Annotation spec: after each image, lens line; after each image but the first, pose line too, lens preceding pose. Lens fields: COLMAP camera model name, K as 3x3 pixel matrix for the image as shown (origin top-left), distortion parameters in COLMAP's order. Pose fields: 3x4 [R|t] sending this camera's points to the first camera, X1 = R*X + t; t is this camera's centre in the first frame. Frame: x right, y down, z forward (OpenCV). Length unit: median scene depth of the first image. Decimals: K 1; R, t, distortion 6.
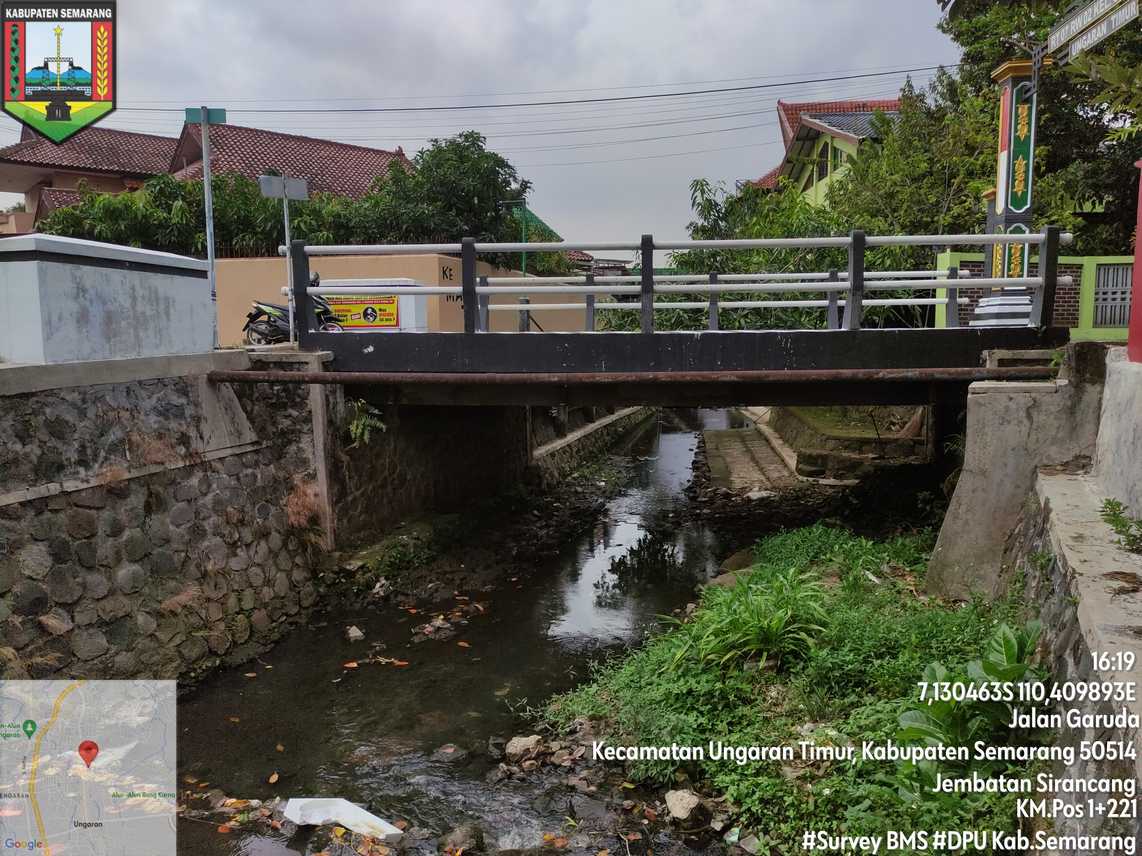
lens RADIAL K [[837.8, 0, 571.8], [0, 837.8, 426.6], [0, 0, 1]] dist [0.062055, -0.063686]
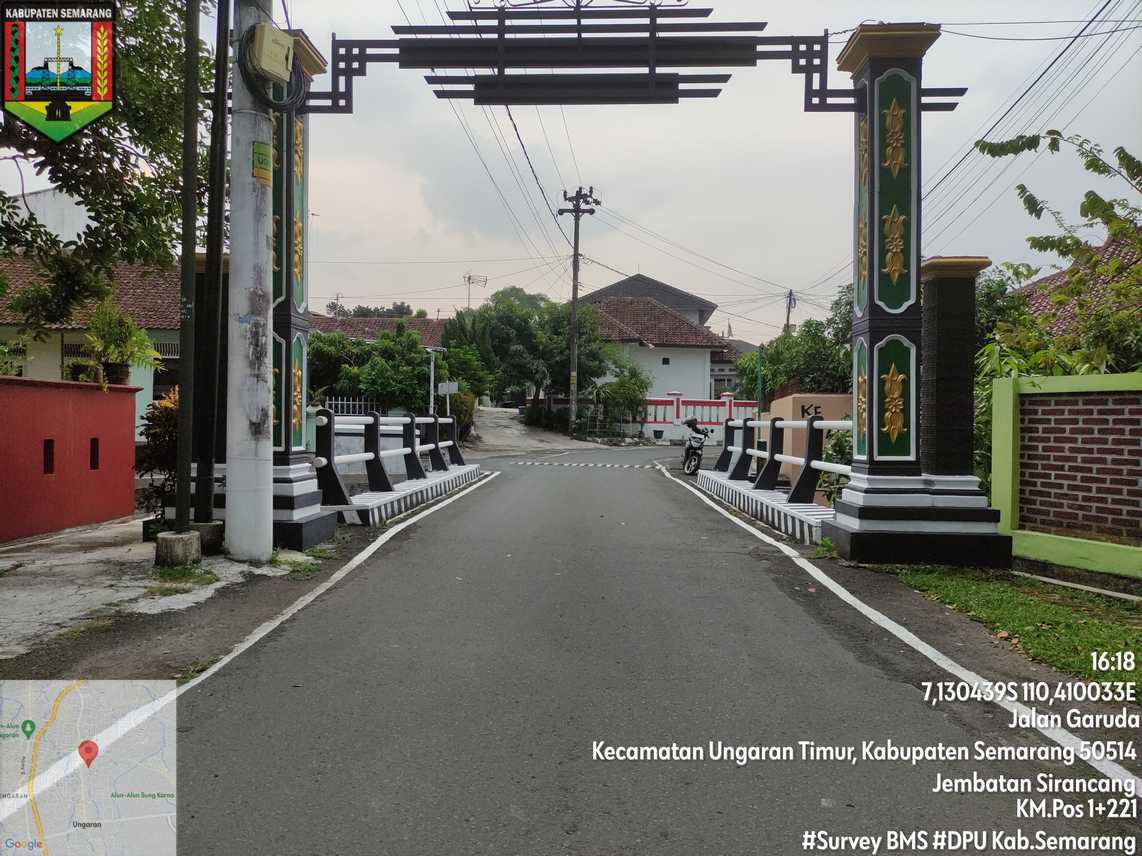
lens RADIAL K [[837.8, 0, 567.7], [0, 837.8, 428.7], [0, 0, 1]] dist [0.062055, -0.063686]
pose [[0.056180, 0.016553, -0.998283, 1.775041], [-0.119545, 0.992781, 0.009734, -0.287397], [0.991238, 0.118793, 0.057753, 1.374763]]
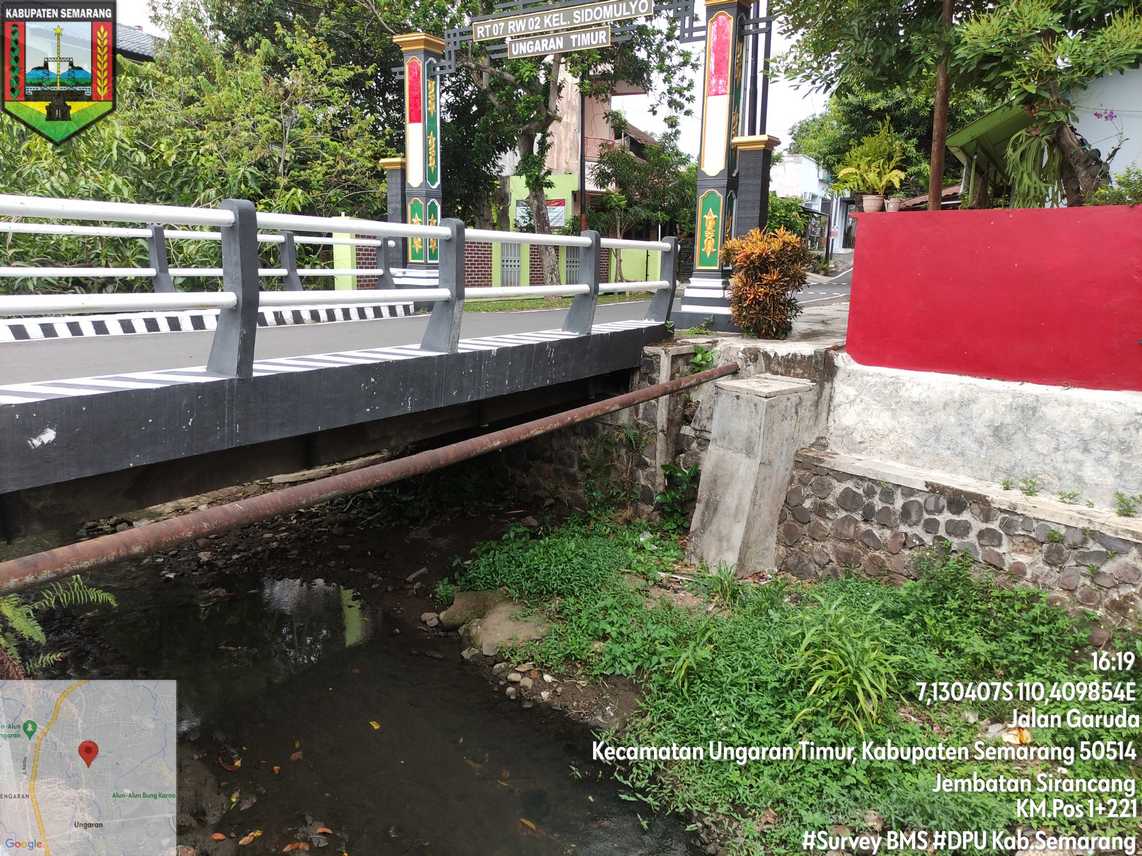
lens RADIAL K [[837.8, 0, 569.6], [0, 837.8, 426.2], [0, 0, 1]] dist [0.062055, -0.063686]
pose [[0.436449, -0.159442, 0.885489, -0.618781], [0.073066, 0.987203, 0.141743, -0.169470], [-0.896757, 0.002836, 0.442513, 0.679046]]
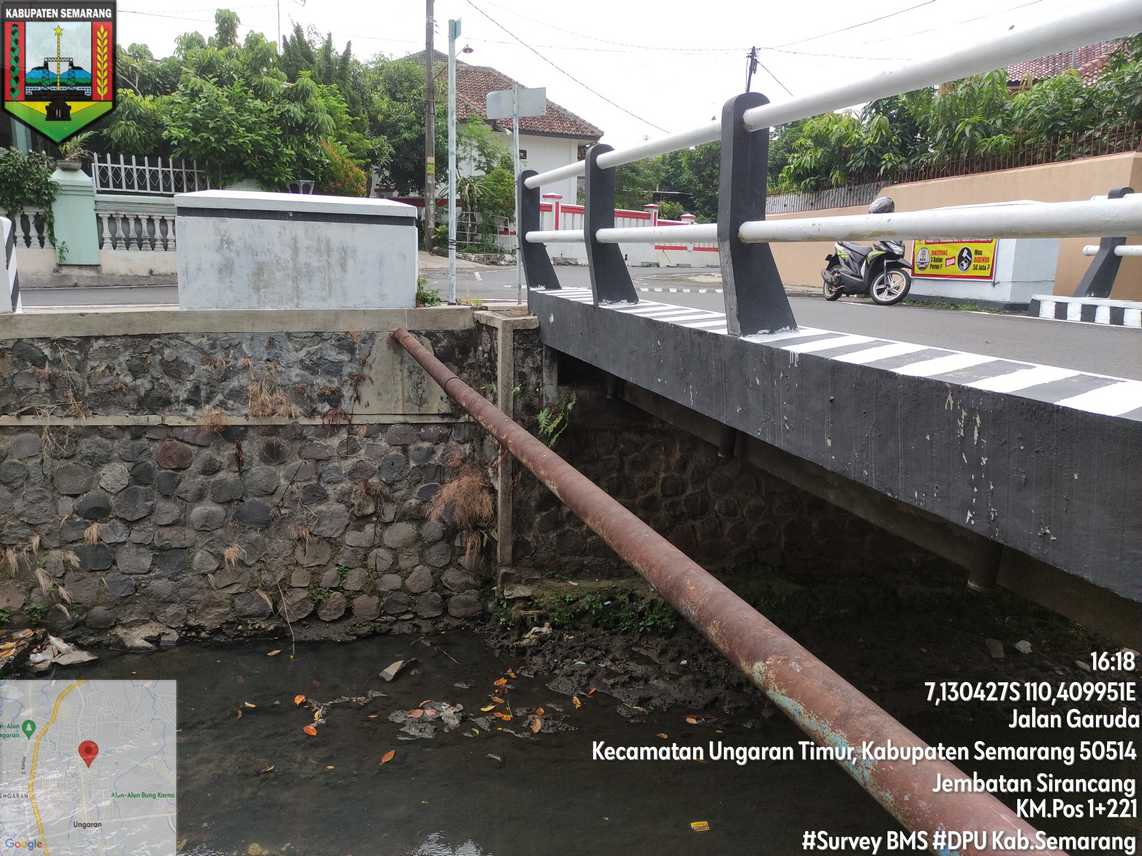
lens RADIAL K [[837.8, 0, 569.1], [0, 837.8, 427.2], [0, 0, 1]] dist [0.062055, -0.063686]
pose [[0.374681, 0.204413, -0.904339, 0.527671], [-0.125345, 0.977606, 0.169042, -0.150541], [0.918642, 0.050018, 0.391912, 0.891645]]
